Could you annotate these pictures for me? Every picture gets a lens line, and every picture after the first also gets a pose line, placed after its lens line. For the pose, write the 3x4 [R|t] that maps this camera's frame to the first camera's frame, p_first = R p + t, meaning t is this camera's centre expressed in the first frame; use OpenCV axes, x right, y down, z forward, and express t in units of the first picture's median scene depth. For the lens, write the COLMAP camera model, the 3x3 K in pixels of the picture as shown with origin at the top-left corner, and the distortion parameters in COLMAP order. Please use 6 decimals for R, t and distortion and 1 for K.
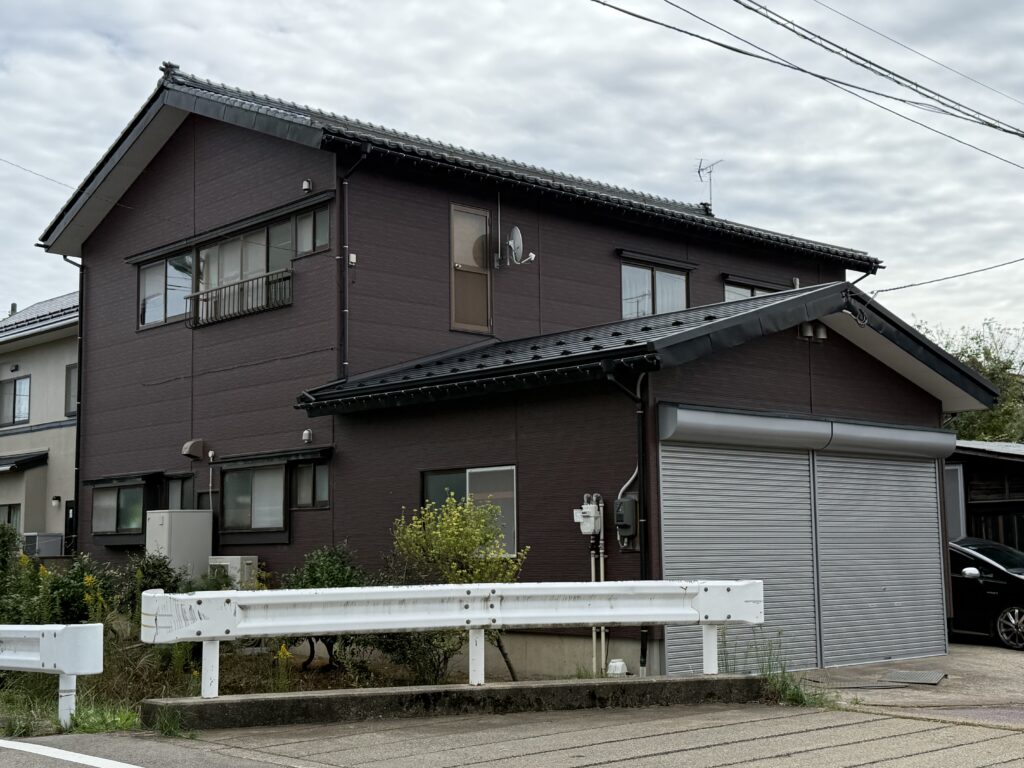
lens RADIAL K [[1339.0, 0, 512.0], [0, 1339.0, 384.0], [0, 0, 1]] dist [0.134089, -0.094390]
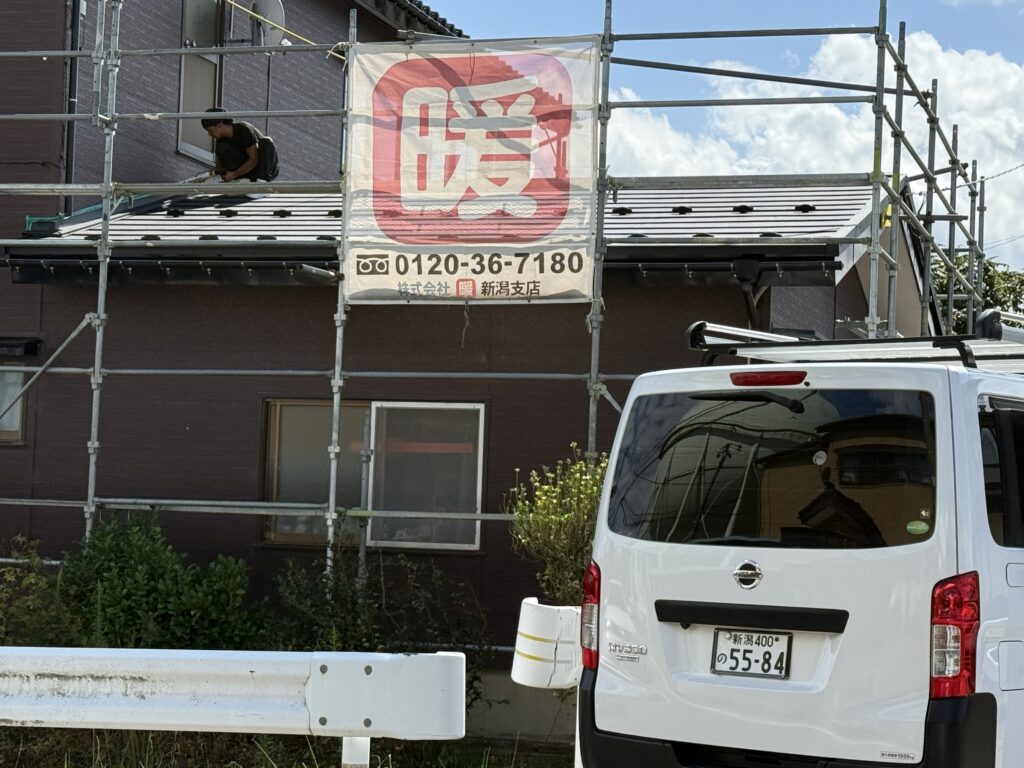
lens RADIAL K [[2165.6, 0, 512.0], [0, 2165.6, 384.0], [0, 0, 1]] dist [0.226445, 0.400597]
pose [[0.861488, 0.074932, 0.502219, -0.540563], [-0.105119, 0.993944, 0.032018, 0.019540], [-0.496779, -0.080376, 0.864147, 0.128659]]
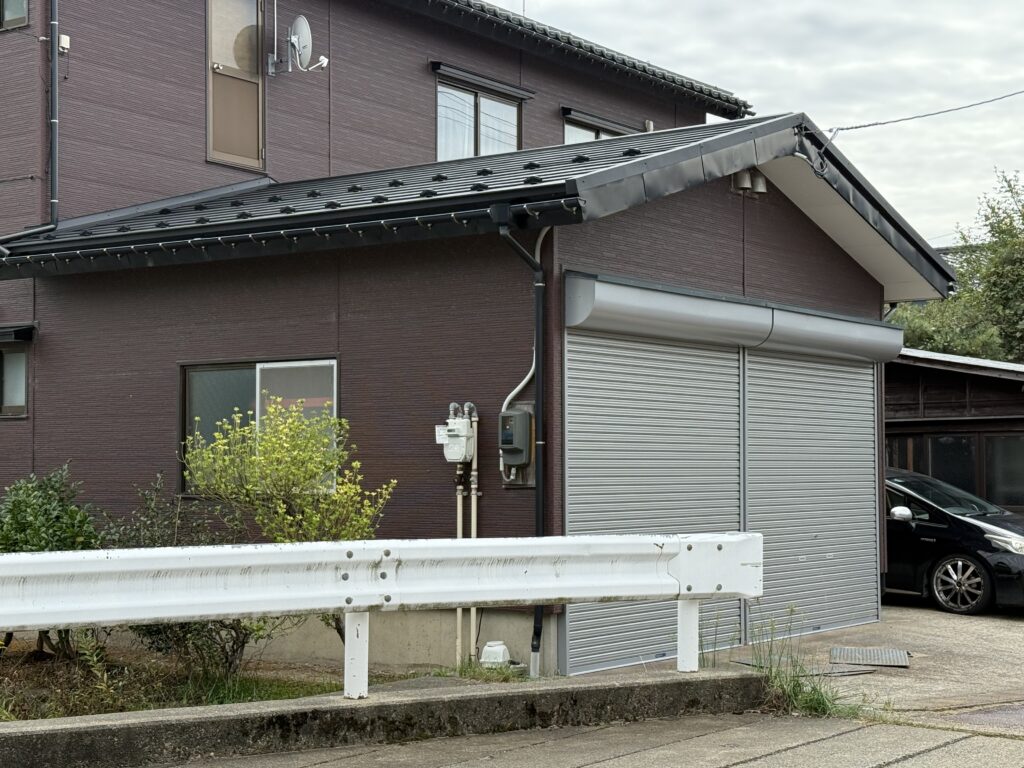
lens RADIAL K [[1671.7, 0, 512.0], [0, 1671.7, 384.0], [0, 0, 1]] dist [0.141902, -0.046782]
pose [[0.979291, 0.020266, 0.201441, -0.088330], [-0.034106, 0.997272, 0.065469, 0.015927], [-0.199565, -0.070984, 0.977310, 0.166195]]
